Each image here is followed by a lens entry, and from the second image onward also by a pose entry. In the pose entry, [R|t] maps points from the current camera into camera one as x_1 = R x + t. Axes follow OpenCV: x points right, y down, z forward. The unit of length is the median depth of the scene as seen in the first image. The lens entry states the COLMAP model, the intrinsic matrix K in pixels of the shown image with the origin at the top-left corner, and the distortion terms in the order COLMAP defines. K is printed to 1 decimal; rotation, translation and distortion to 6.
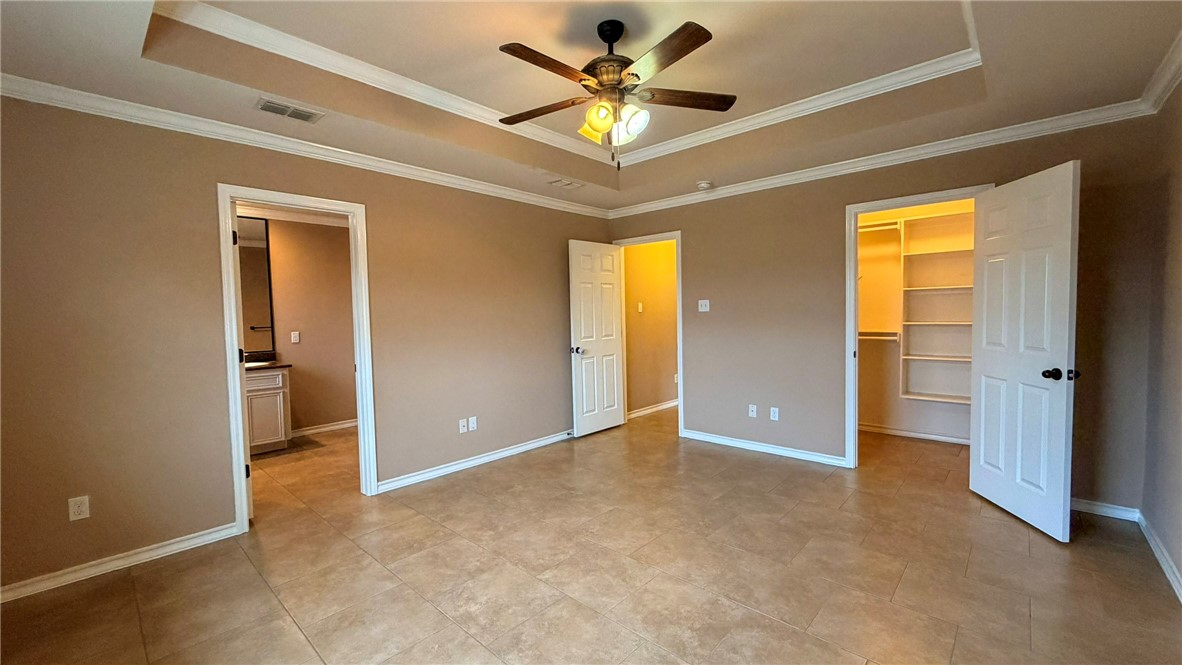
lens RADIAL K [[471.0, 0, 587.6], [0, 471.0, 333.7], [0, 0, 1]] dist [-0.001071, -0.000209]
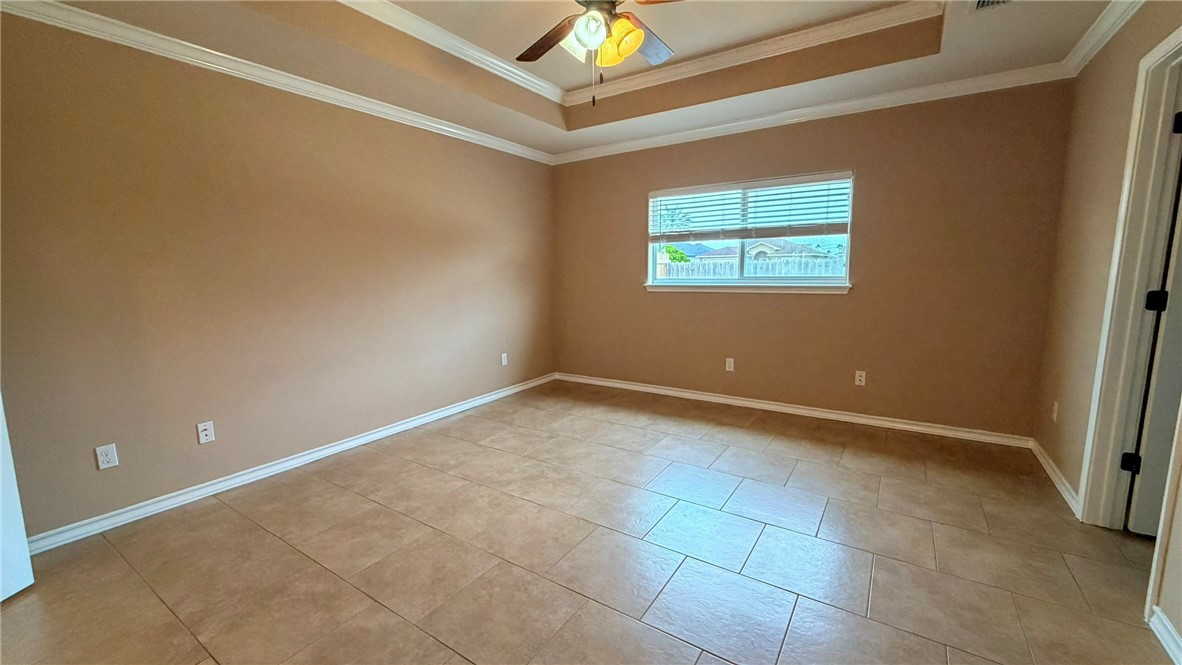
lens RADIAL K [[471.0, 0, 587.6], [0, 471.0, 333.7], [0, 0, 1]] dist [-0.001071, -0.000209]
pose [[-0.986827, 0.056505, -0.151592, 0.208475], [0.027709, 0.982210, 0.185732, -0.060392], [0.159390, 0.179085, -0.970836, 1.680885]]
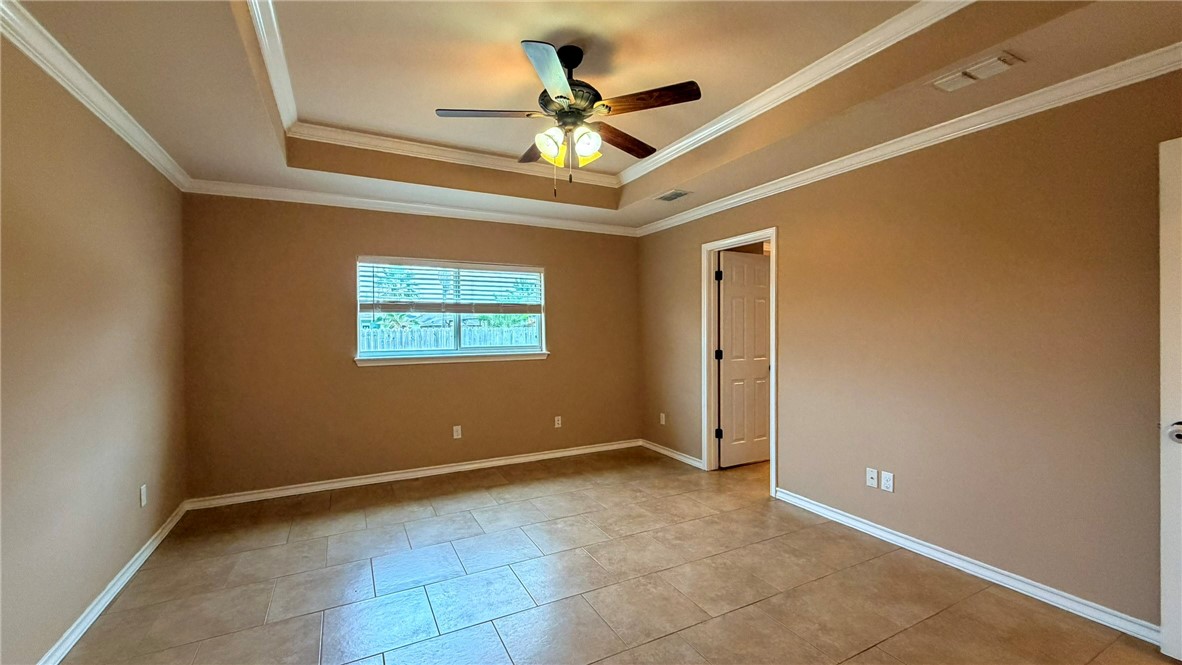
lens RADIAL K [[471.0, 0, 587.6], [0, 471.0, 333.7], [0, 0, 1]] dist [-0.001071, -0.000209]
pose [[-0.336514, 0.030984, -0.941169, 0.869505], [-0.029907, 0.998603, 0.043568, -0.076894], [0.941203, 0.042809, -0.335117, 1.203497]]
